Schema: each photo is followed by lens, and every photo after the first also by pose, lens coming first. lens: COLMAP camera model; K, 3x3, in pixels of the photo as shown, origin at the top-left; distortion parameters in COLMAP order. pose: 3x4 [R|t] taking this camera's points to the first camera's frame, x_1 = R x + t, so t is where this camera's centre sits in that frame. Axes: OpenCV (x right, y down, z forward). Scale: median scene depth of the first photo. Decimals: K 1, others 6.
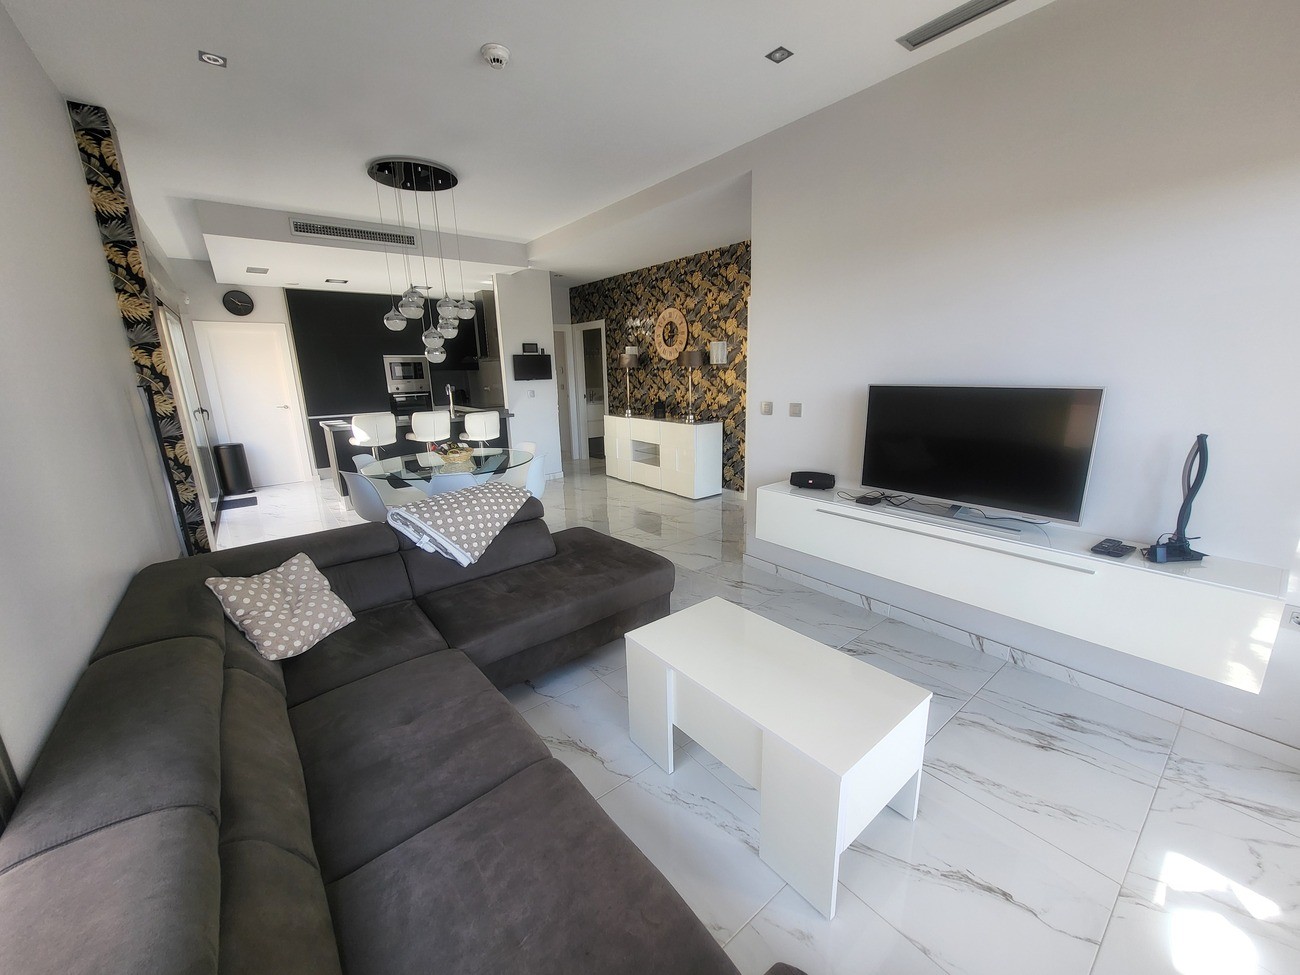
lens RADIAL K [[509.9, 0, 653.1], [0, 509.9, 494.0], [0, 0, 1]] dist [-0.000323, 0.000586]
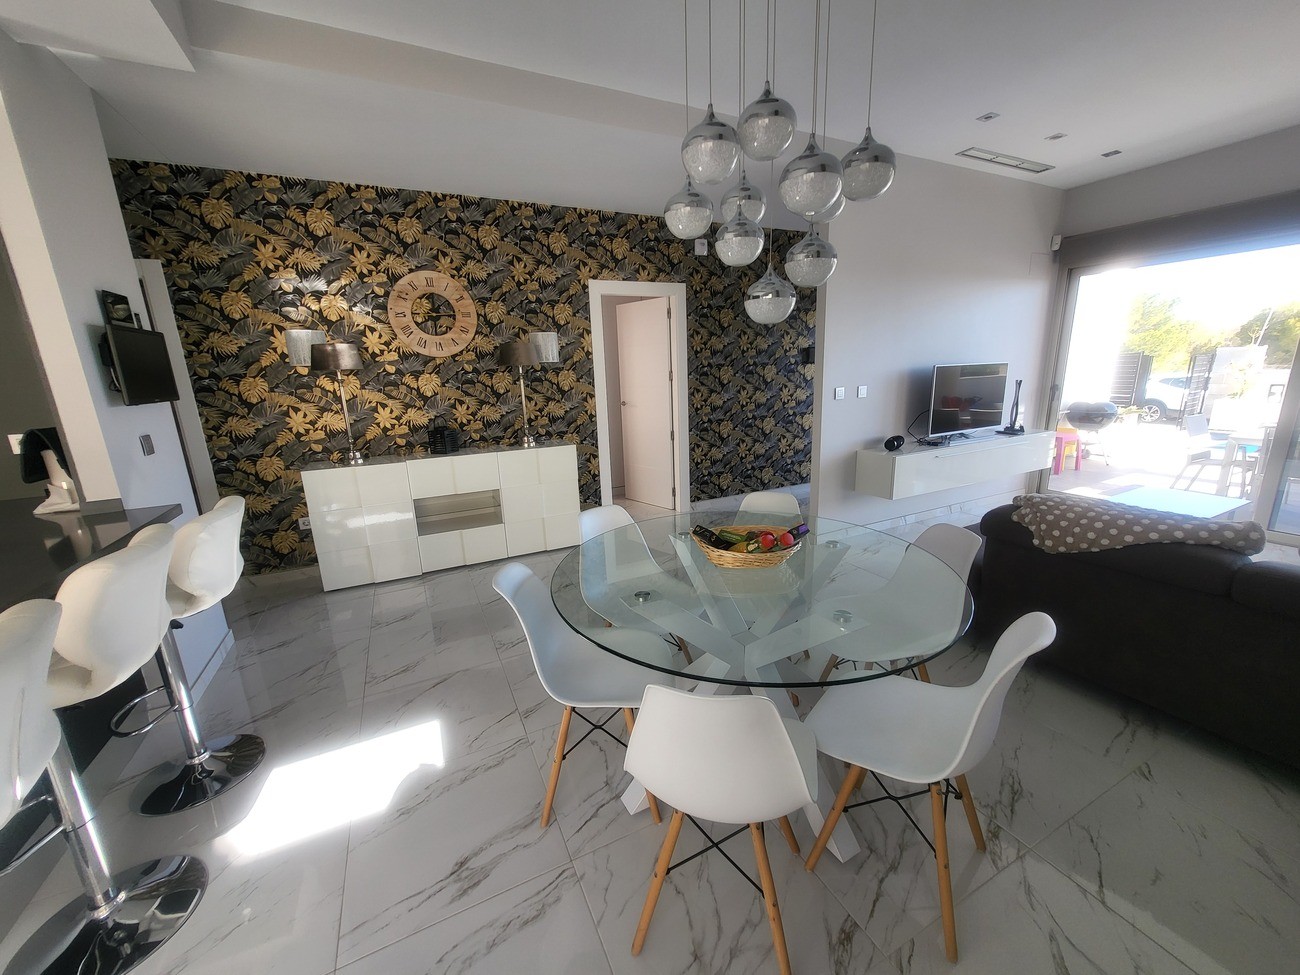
lens RADIAL K [[509.9, 0, 656.7], [0, 509.9, 492.1], [0, 0, 1]] dist [-0.000323, 0.000586]
pose [[0.206122, -0.225121, 0.952278, -0.538599], [0.259789, 0.950842, 0.168550, -0.146488], [-0.943410, 0.212649, 0.254474, 0.642932]]
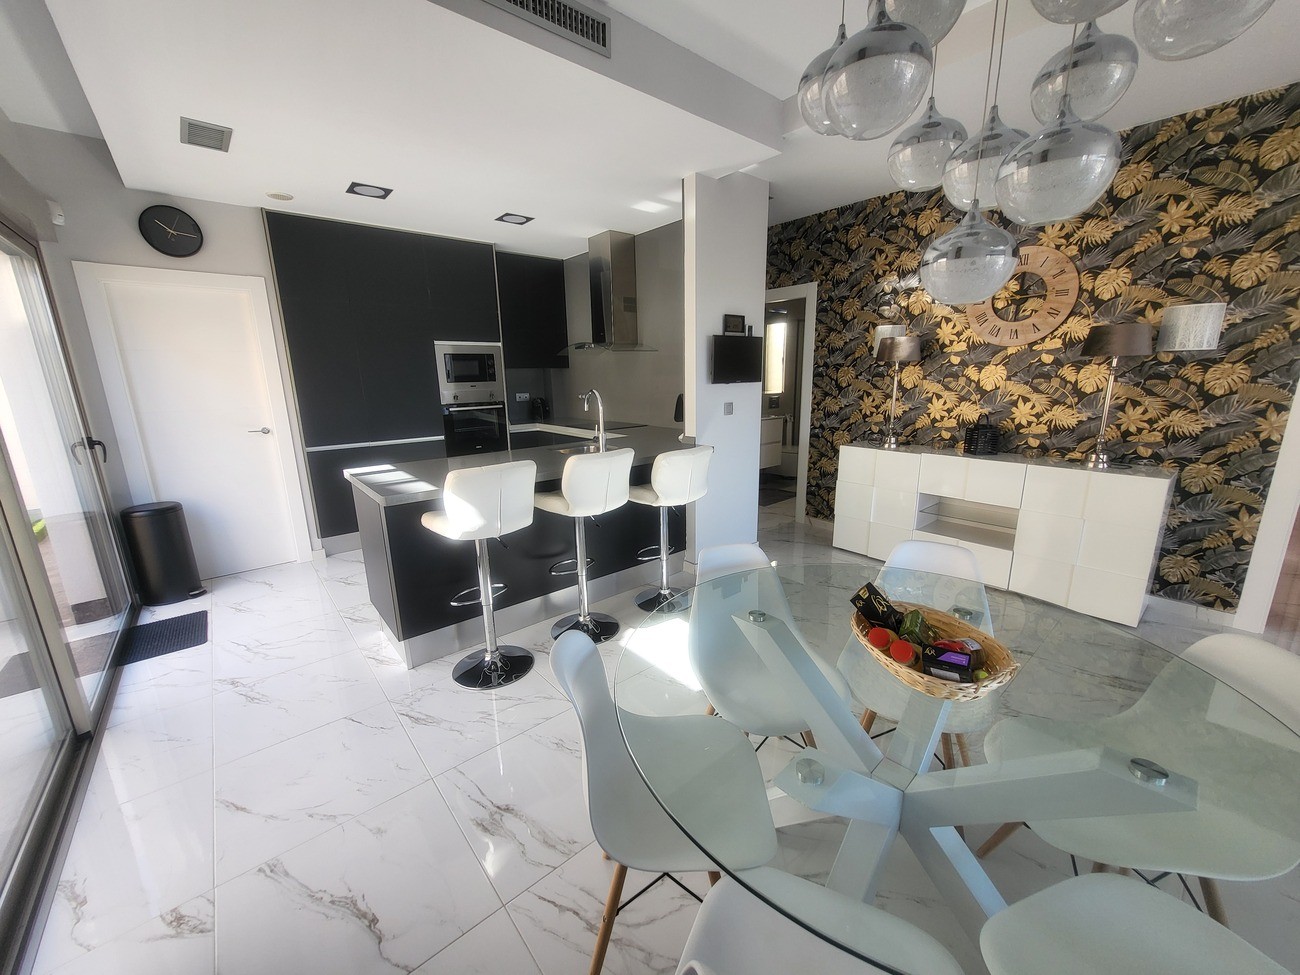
lens RADIAL K [[509.9, 0, 654.4], [0, 509.9, 494.2], [0, 0, 1]] dist [-0.000323, 0.000586]
pose [[0.999064, -0.006471, 0.042776, -0.368392], [0.006815, 0.999946, -0.007902, -0.108131], [-0.042722, 0.008186, 0.999053, 0.491848]]
